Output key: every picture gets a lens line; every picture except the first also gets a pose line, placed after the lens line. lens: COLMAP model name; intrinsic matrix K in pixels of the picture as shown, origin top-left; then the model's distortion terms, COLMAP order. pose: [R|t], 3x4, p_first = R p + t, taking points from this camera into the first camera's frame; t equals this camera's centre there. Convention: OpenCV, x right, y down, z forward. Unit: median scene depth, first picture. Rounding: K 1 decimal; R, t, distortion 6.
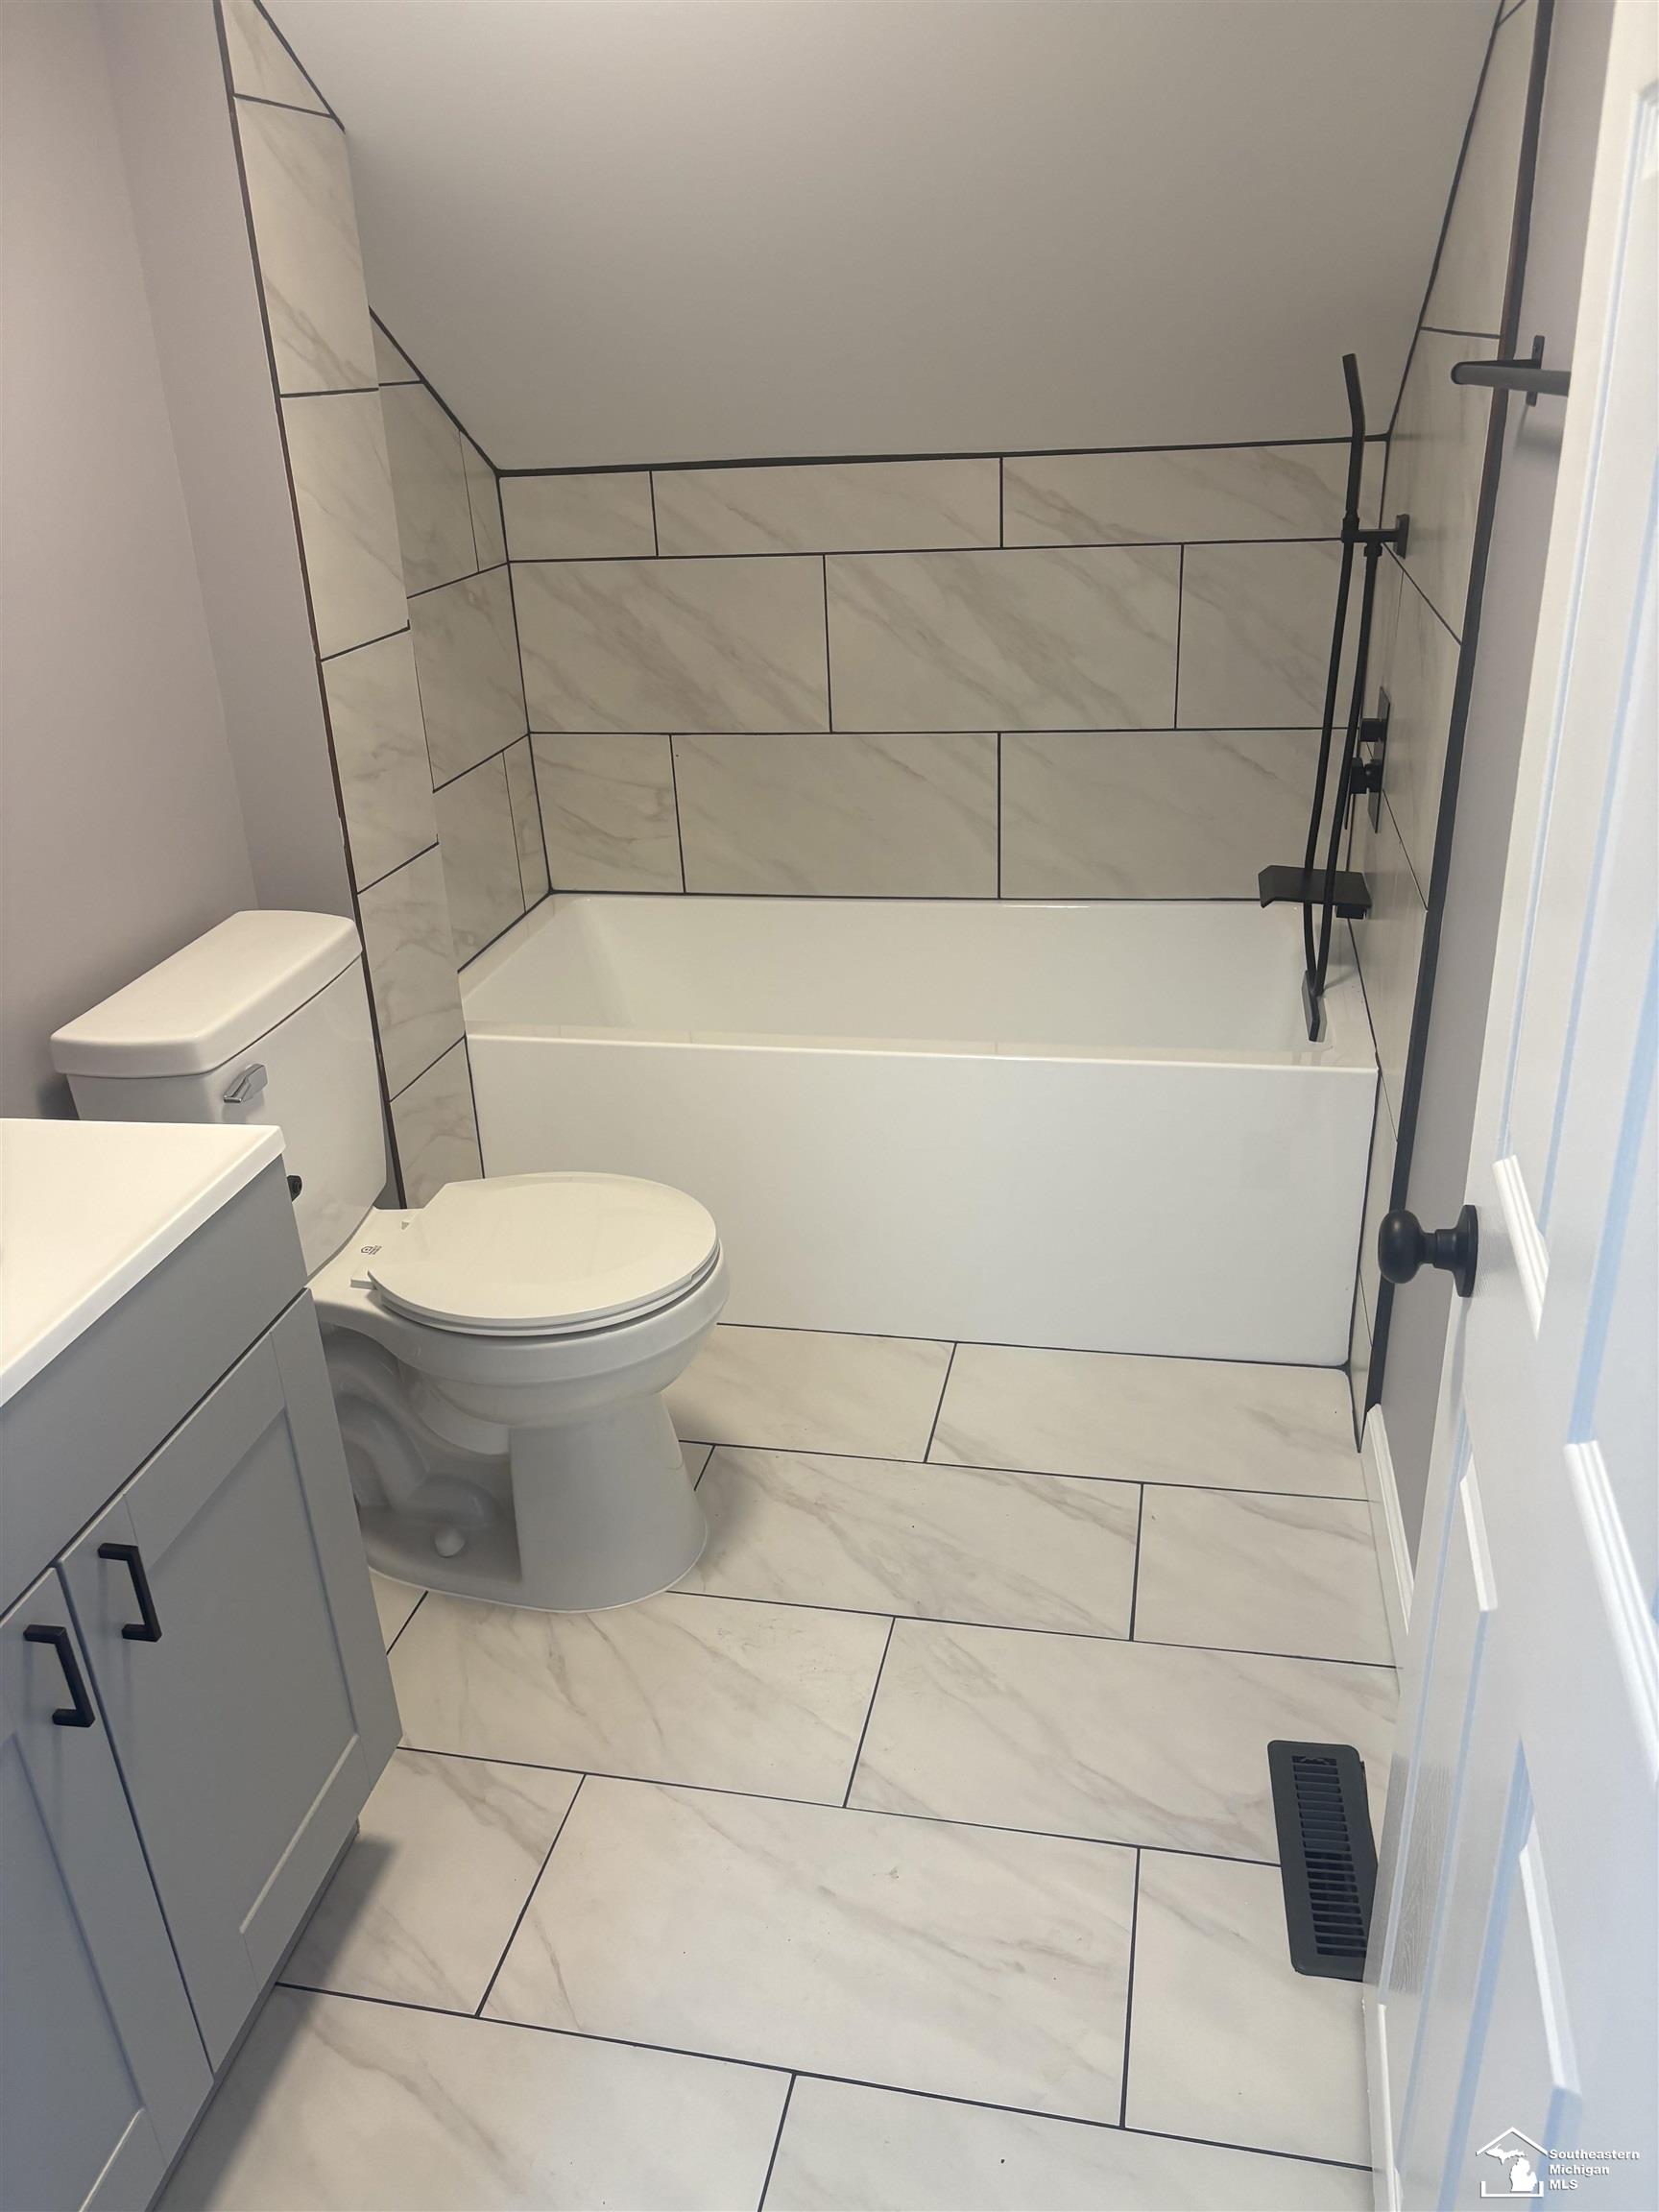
lens RADIAL K [[1669.7, 0, 821.6], [0, 1669.7, 1125.5], [0, 0, 1]] dist [0.040513, -0.049189]
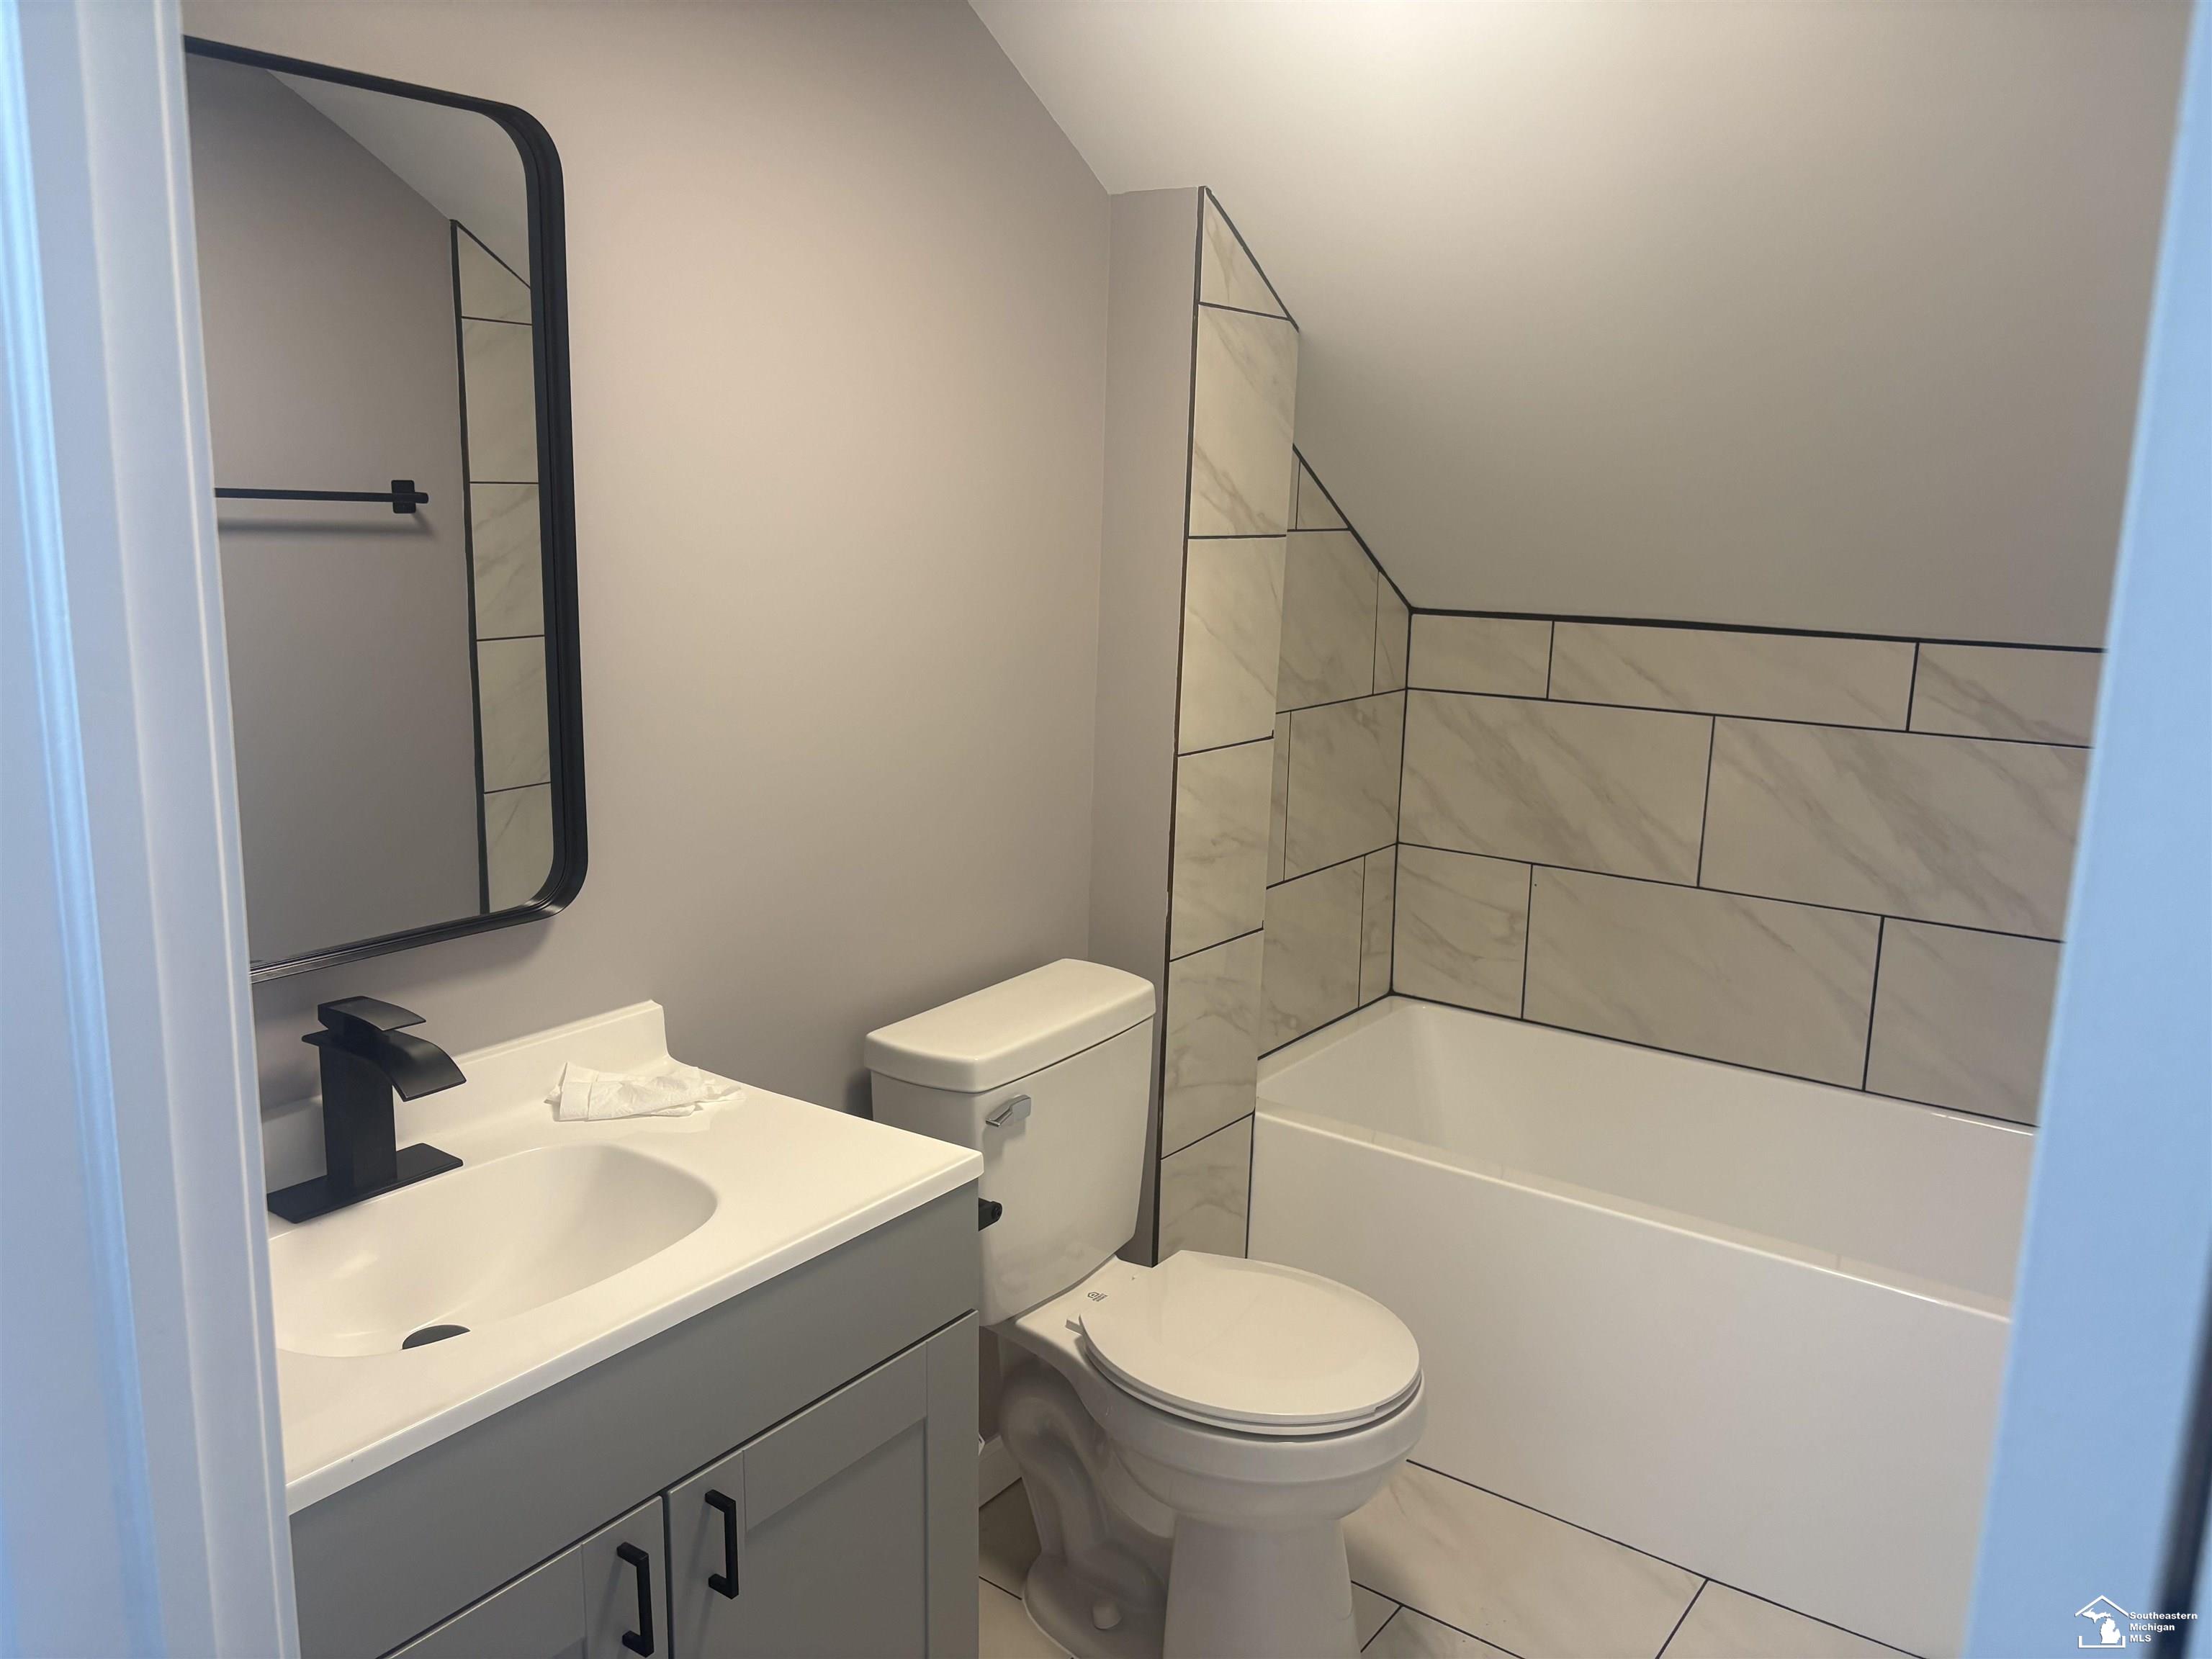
lens RADIAL K [[1669.7, 0, 1109.9], [0, 1669.7, 832.9], [0, 0, 1]] dist [0.040513, -0.049189]
pose [[0.905990, 0.146569, -0.397115, 0.105909], [-0.232528, 0.956244, -0.177562, -0.017075], [0.353714, 0.253210, 0.900428, -0.008956]]
